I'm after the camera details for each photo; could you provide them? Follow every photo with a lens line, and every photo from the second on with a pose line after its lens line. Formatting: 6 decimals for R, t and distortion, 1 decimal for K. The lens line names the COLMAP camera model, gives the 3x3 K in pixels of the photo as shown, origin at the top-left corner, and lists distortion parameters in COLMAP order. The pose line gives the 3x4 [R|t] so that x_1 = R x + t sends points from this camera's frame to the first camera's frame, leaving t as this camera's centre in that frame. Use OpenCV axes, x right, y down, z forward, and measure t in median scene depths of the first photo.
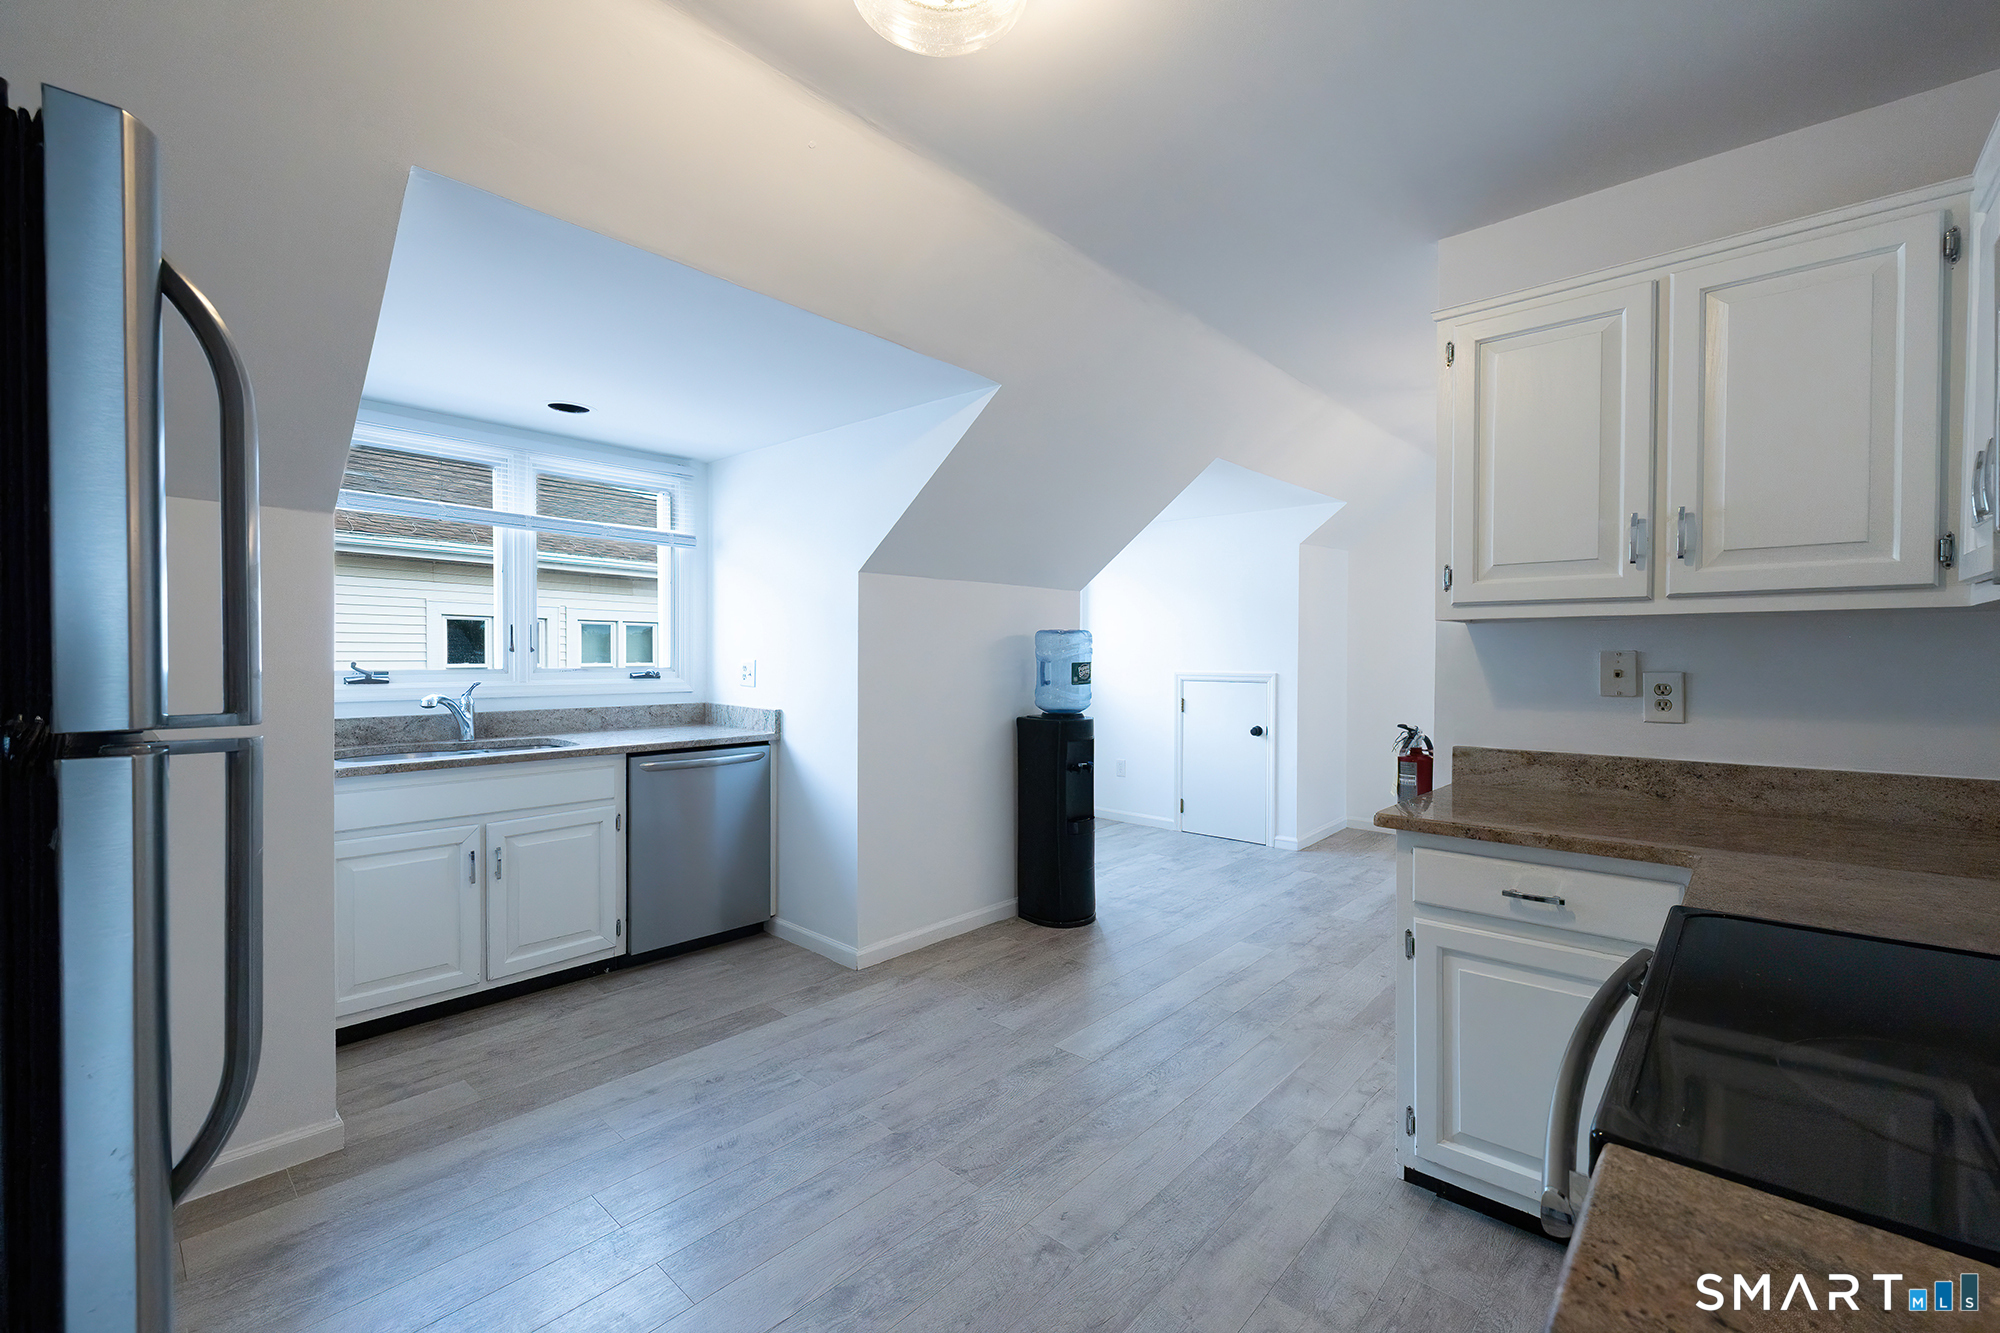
lens RADIAL K [[837.1, 0, 1011.0], [0, 837.1, 663.2], [0, 0, 1]] dist [0.001235, -0.000359]
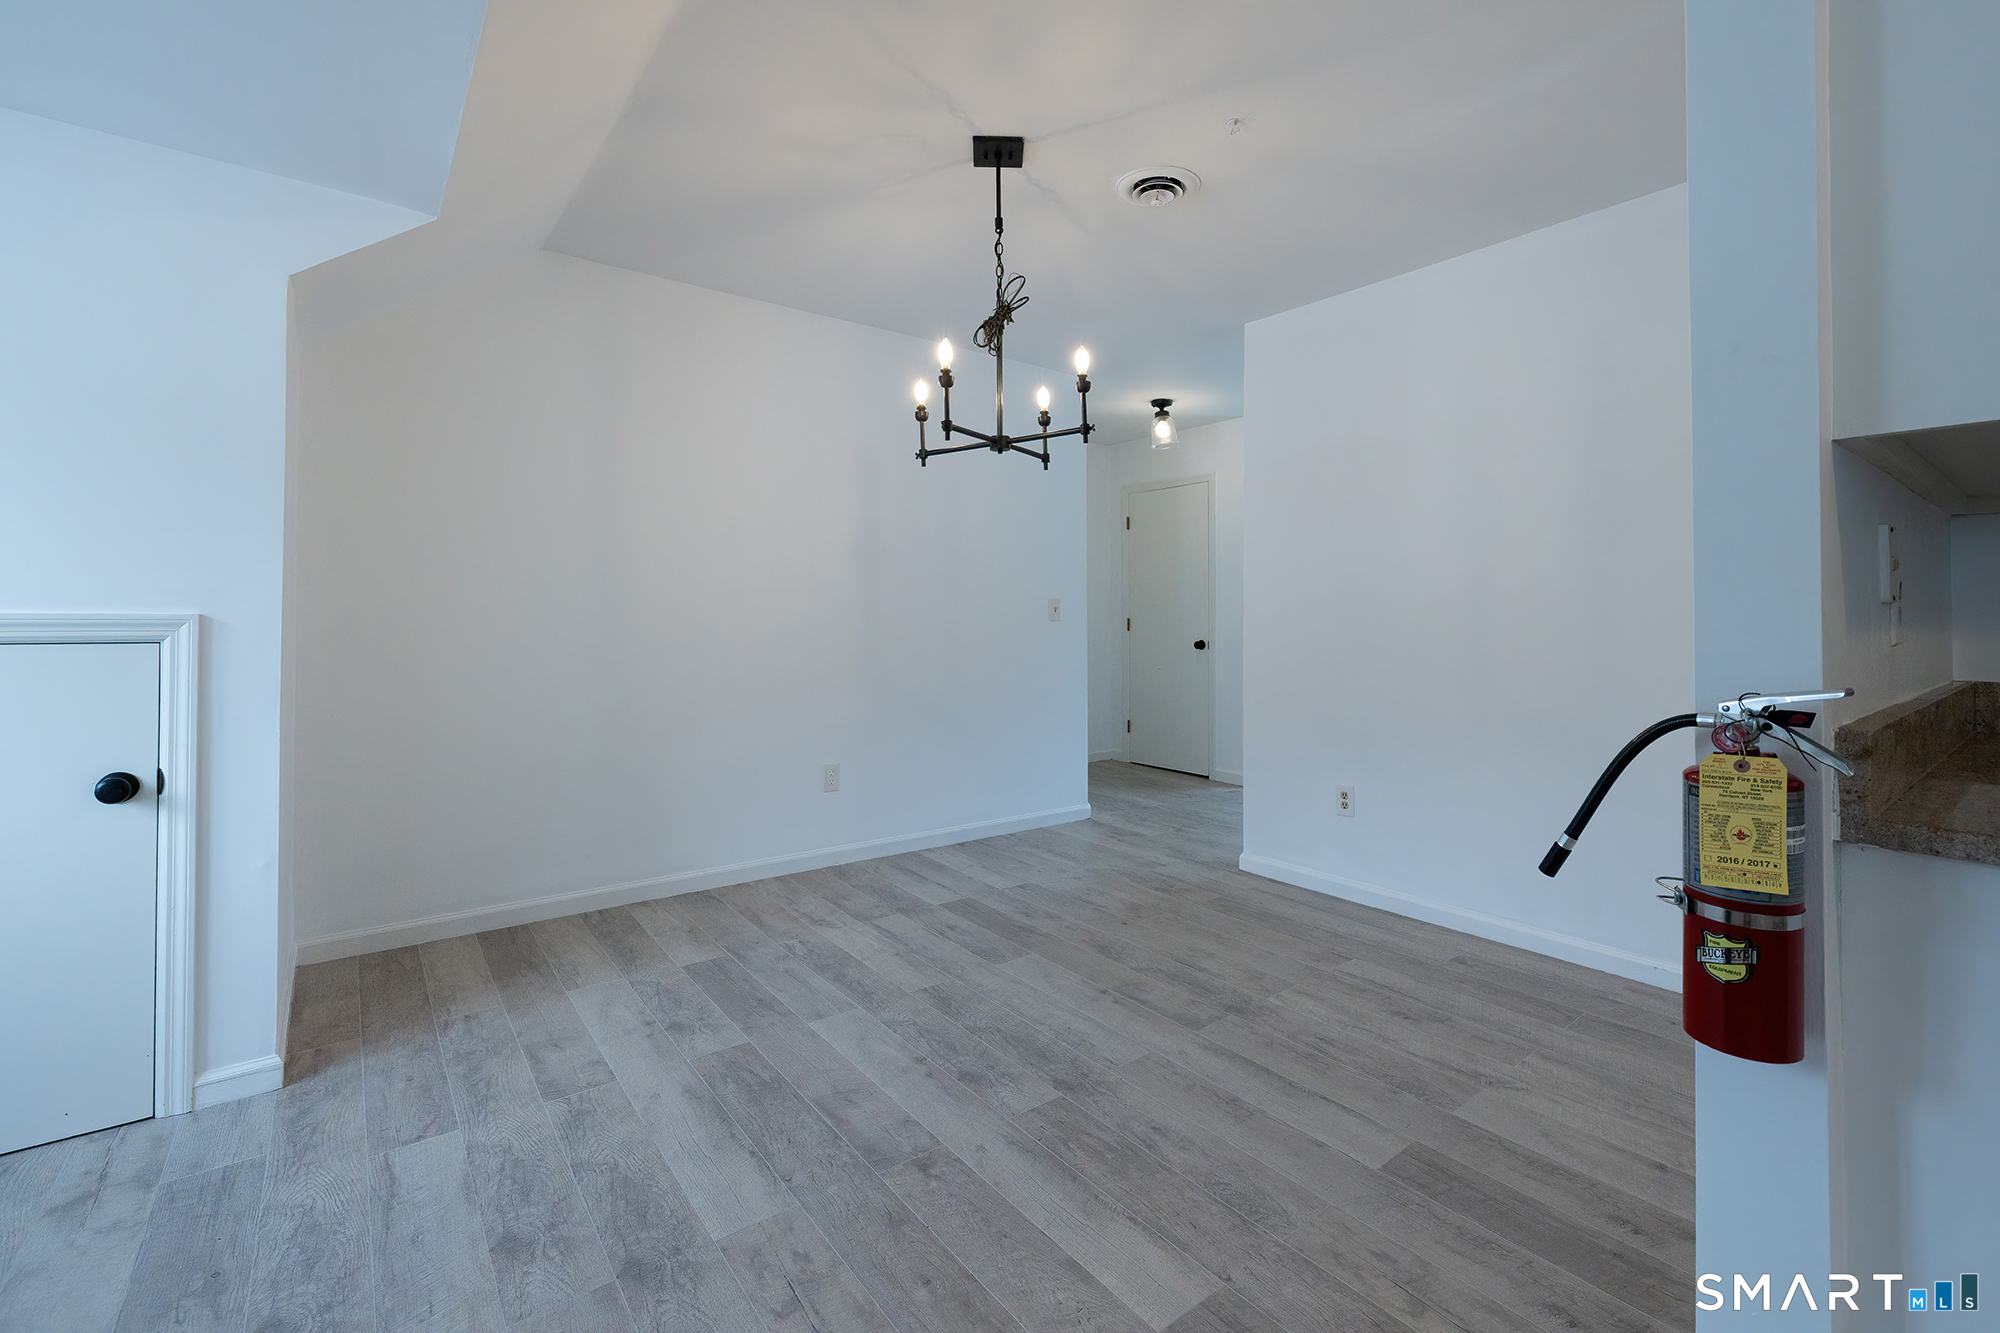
lens RADIAL K [[860.3, 0, 1014.8], [0, 860.3, 606.3], [0, 0, 1]] dist [-0.000100, -0.000084]
pose [[0.178180, 0.014681, 0.983888, 0.038973], [0.011375, 0.999791, -0.016978, 0.042655], [-0.983932, 0.014217, 0.177975, 1.373901]]
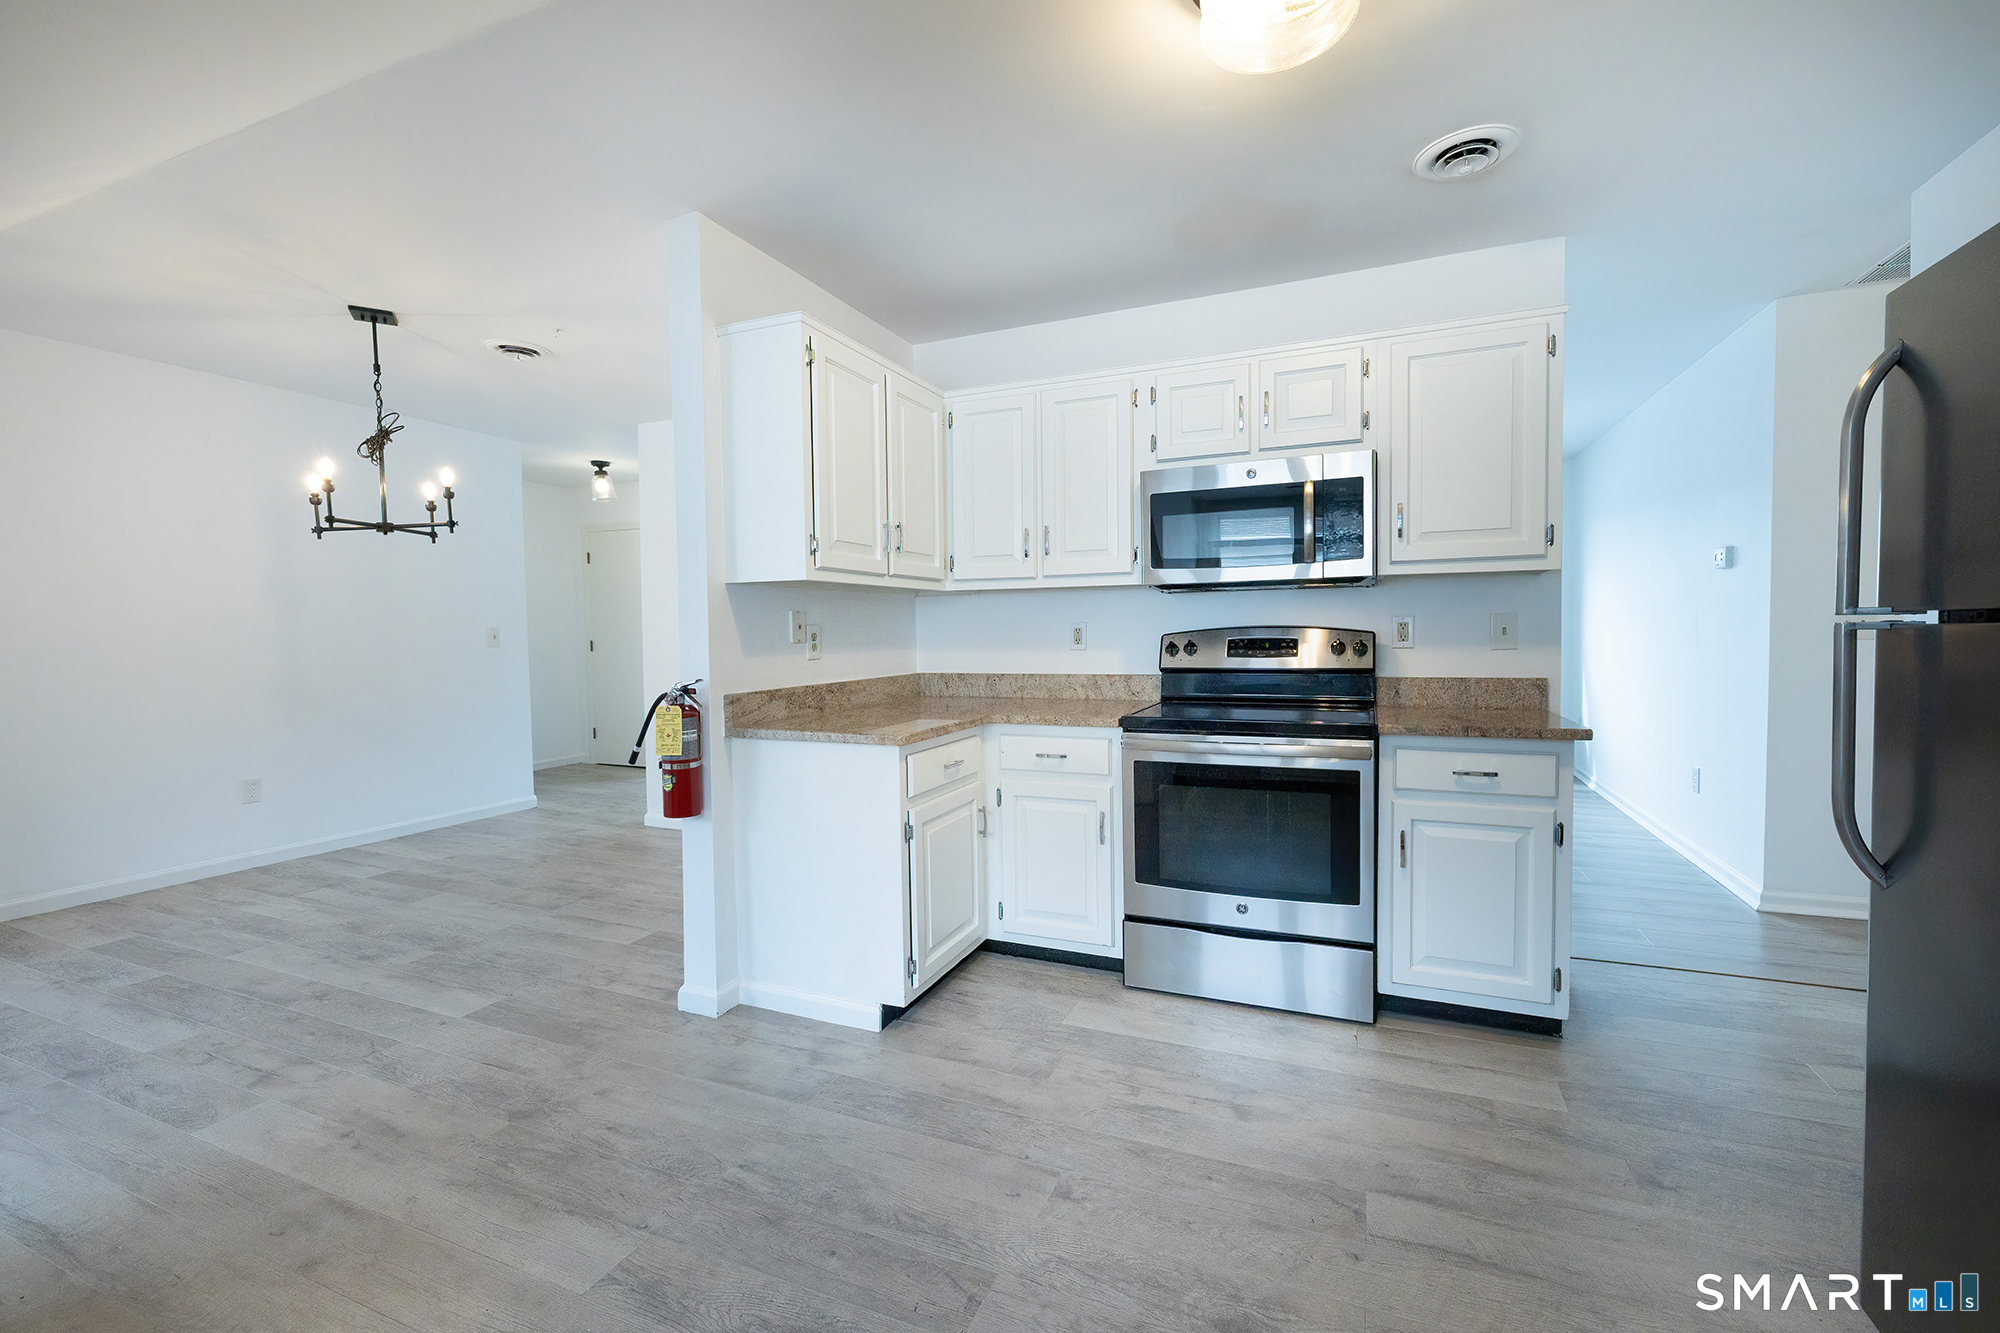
lens RADIAL K [[837.1, 0, 1011.0], [0, 837.1, 663.2], [0, 0, 1]] dist [0.001235, -0.000359]
pose [[-0.324845, -0.035167, 0.945113, -0.646608], [0.022965, 0.998721, 0.045055, 0.017914], [-0.945488, 0.036340, -0.323622, 1.035041]]
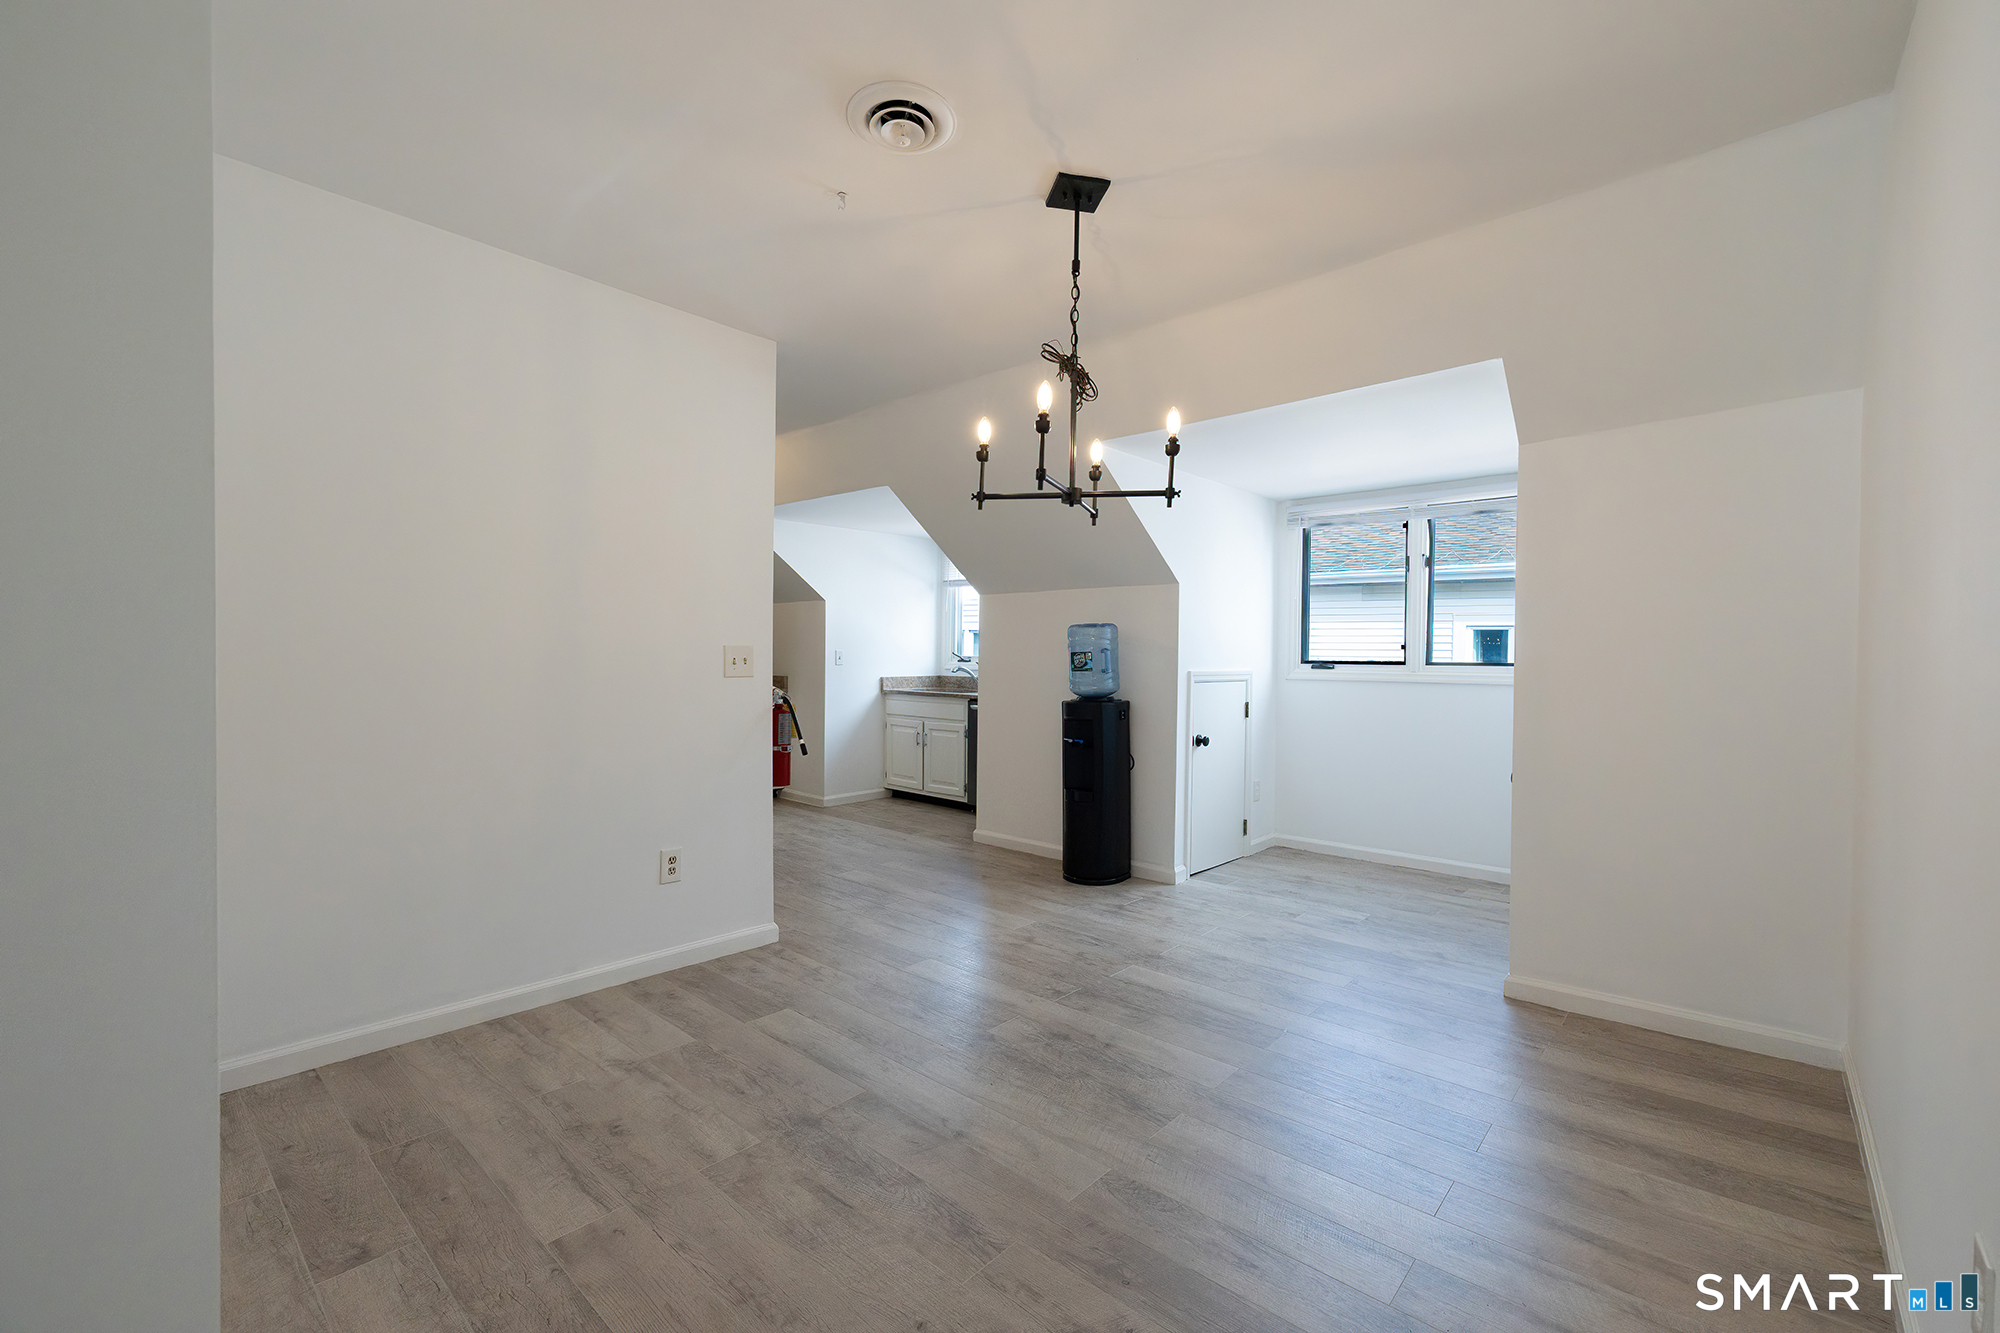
lens RADIAL K [[837.1, 0, 1011.0], [0, 837.1, 663.2], [0, 0, 1]] dist [0.001235, -0.000359]
pose [[0.005818, 0.005354, -0.999969, 2.041443], [-0.026262, 0.999642, 0.005199, 0.018523], [0.999638, 0.026231, 0.005957, 1.502267]]
